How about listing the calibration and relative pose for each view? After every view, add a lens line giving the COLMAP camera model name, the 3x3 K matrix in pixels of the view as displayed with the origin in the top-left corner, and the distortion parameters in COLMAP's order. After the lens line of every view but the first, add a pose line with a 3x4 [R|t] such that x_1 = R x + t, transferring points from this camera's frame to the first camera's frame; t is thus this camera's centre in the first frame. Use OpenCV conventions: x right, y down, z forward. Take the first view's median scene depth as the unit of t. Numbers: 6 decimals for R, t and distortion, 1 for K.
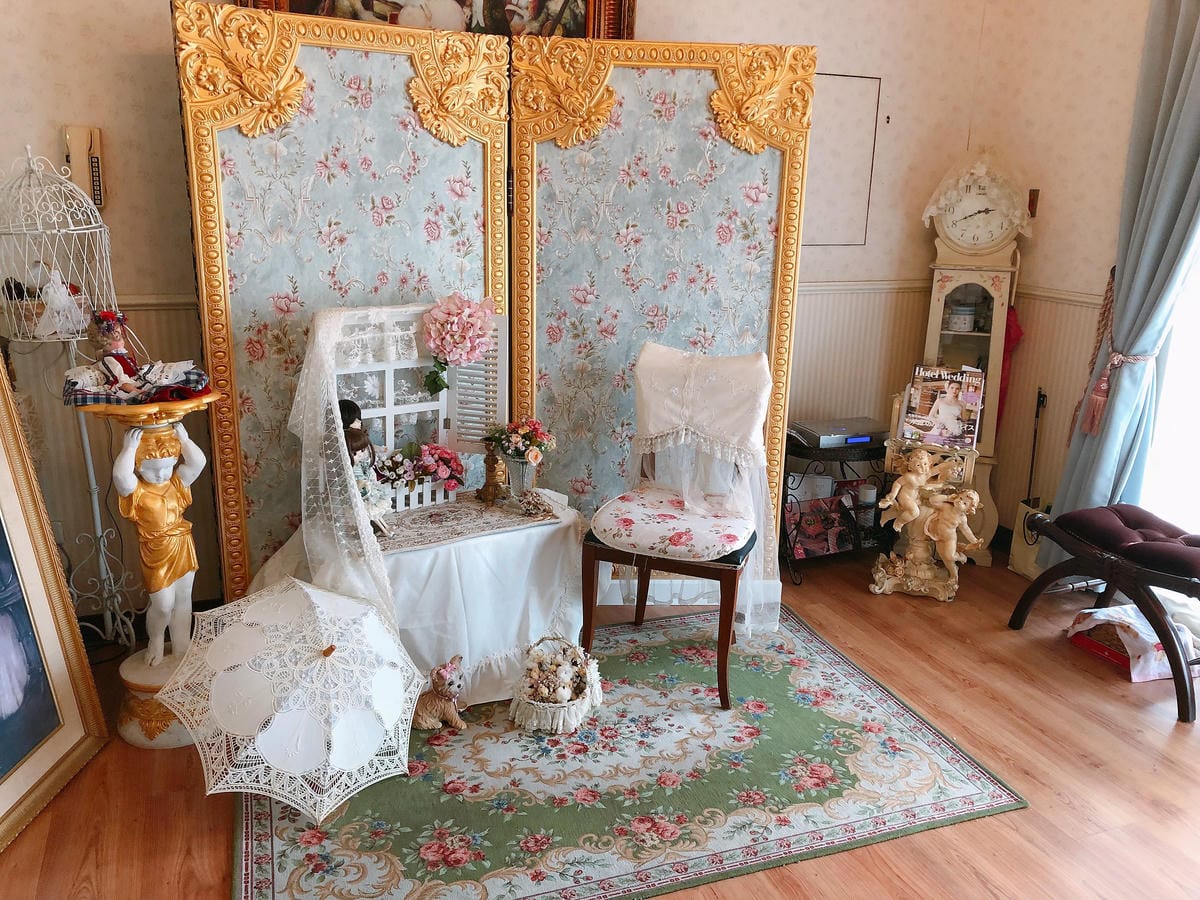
lens RADIAL K [[989.1, 0, 600.0], [0, 989.1, 450.0], [0, 0, 1]] dist [0.030278, -0.005875]
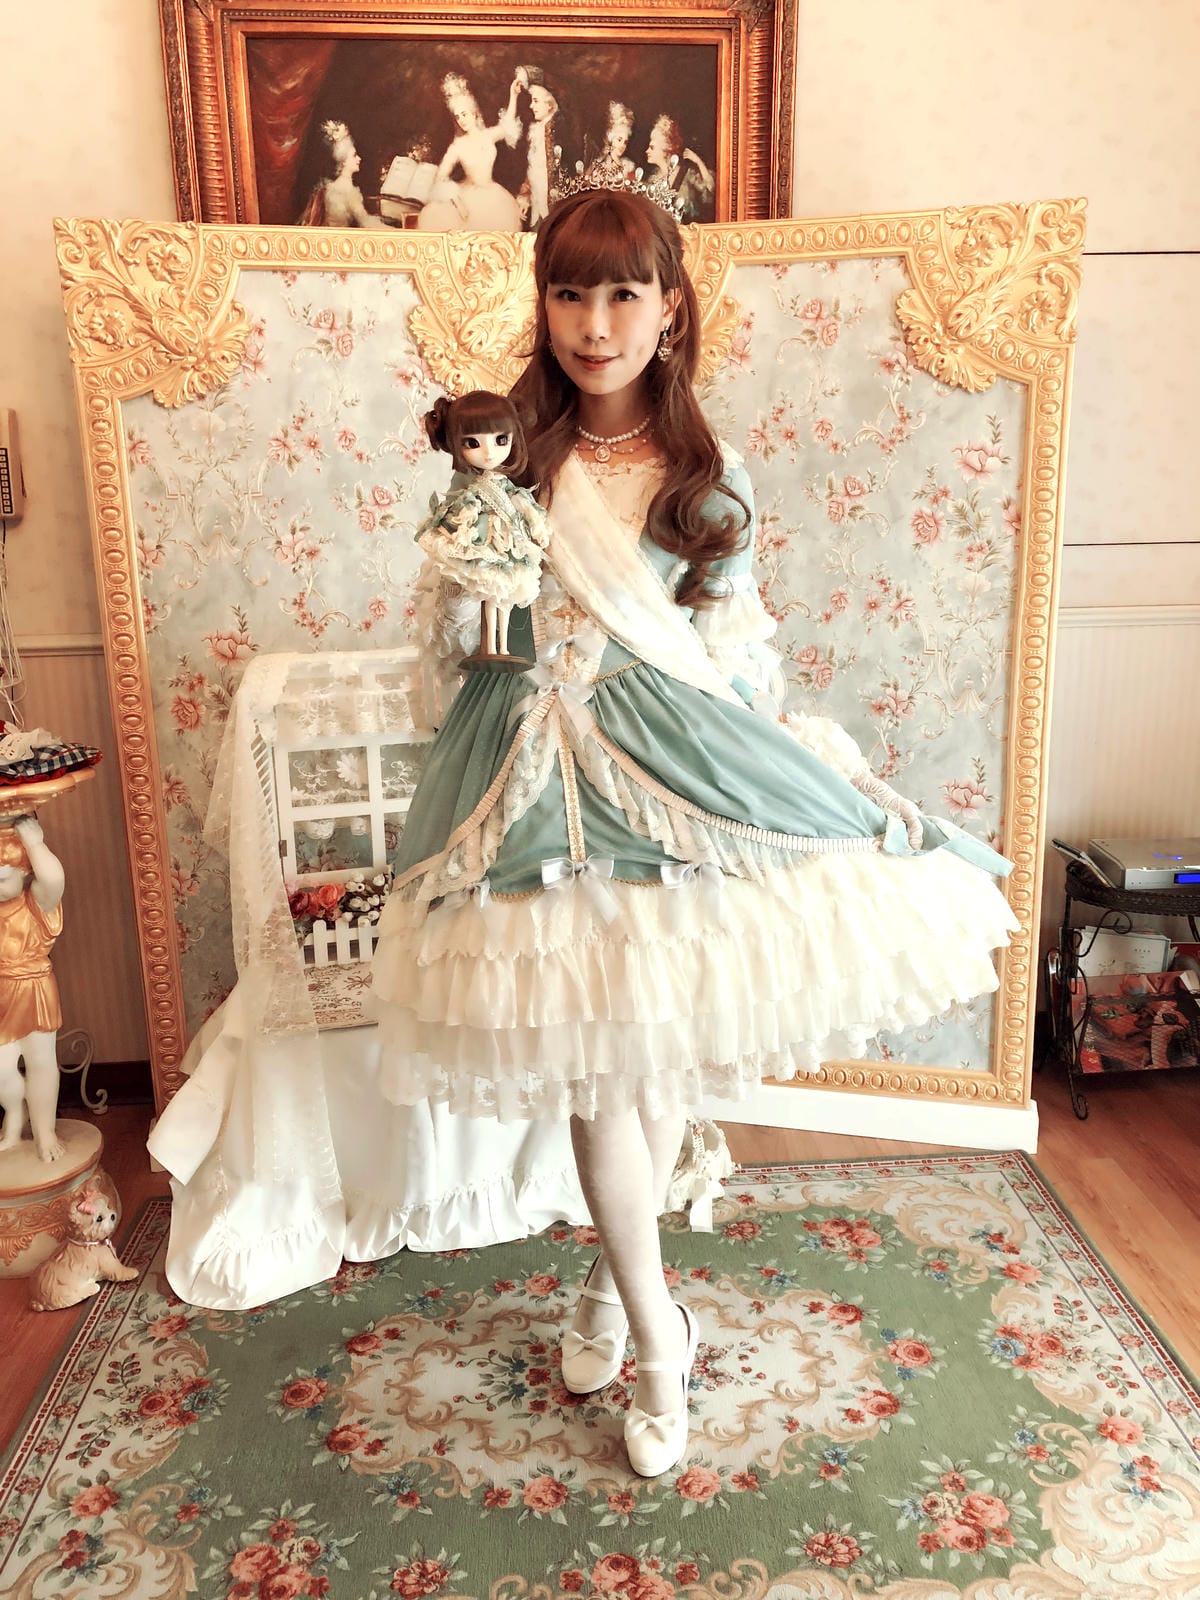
lens RADIAL K [[1318.8, 0, 607.4], [0, 1318.8, 790.3], [0, 0, 1]] dist [0.030278, -0.005875]
pose [[0.959667, 0.026752, -0.279863, 0.182937], [-0.033814, 0.999219, -0.020436, -0.039458], [0.279098, 0.029075, 0.959822, 0.198147]]
